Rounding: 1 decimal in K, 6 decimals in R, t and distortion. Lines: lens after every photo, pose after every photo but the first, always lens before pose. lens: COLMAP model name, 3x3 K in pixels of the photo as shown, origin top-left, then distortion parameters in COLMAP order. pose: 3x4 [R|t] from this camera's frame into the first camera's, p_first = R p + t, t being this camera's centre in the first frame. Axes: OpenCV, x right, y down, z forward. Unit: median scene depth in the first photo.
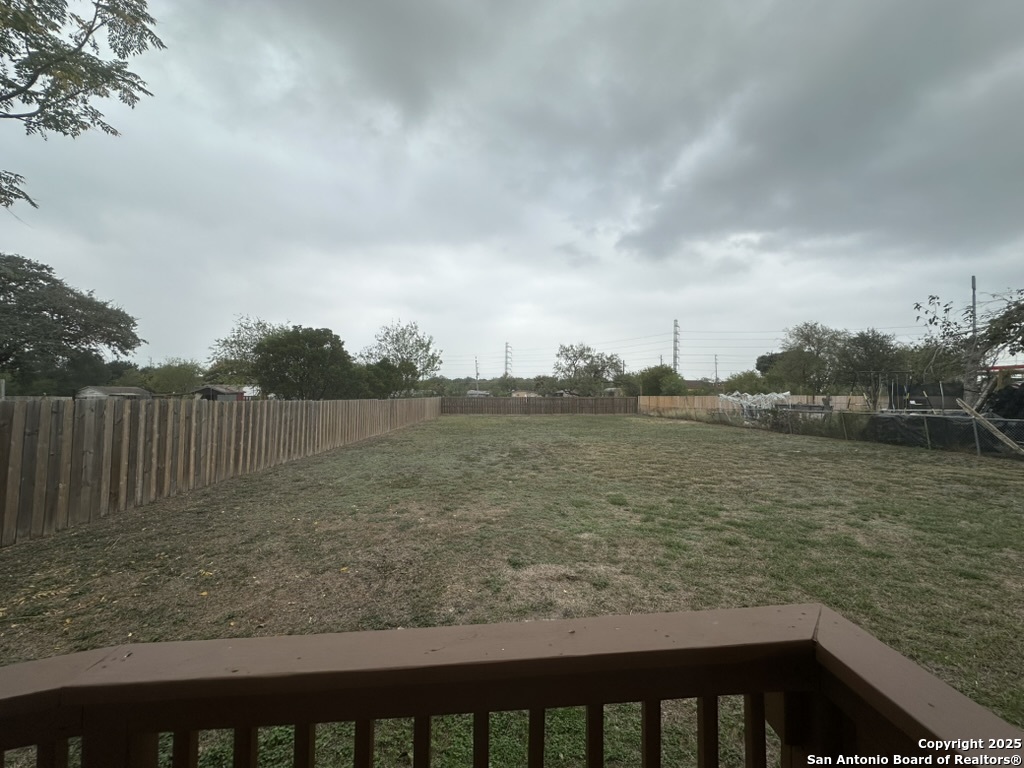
lens RADIAL K [[408.9, 0, 512.0], [0, 408.9, 384.0], [0, 0, 1]] dist [-0.002541, -0.000395]
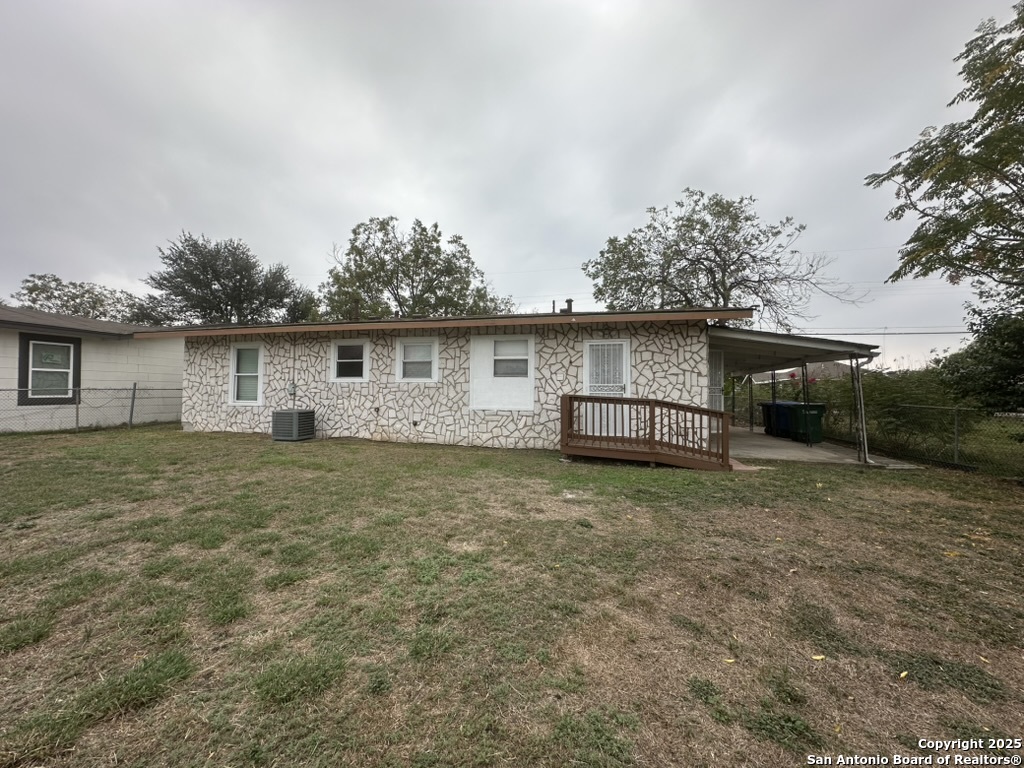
lens RADIAL K [[408.9, 0, 512.0], [0, 408.9, 384.0], [0, 0, 1]] dist [-0.002541, -0.000395]
pose [[-0.975575, 0.002472, 0.219651, -0.047794], [-0.015968, 0.996493, -0.082137, 0.175896], [-0.219083, -0.083639, -0.972115, 1.884672]]
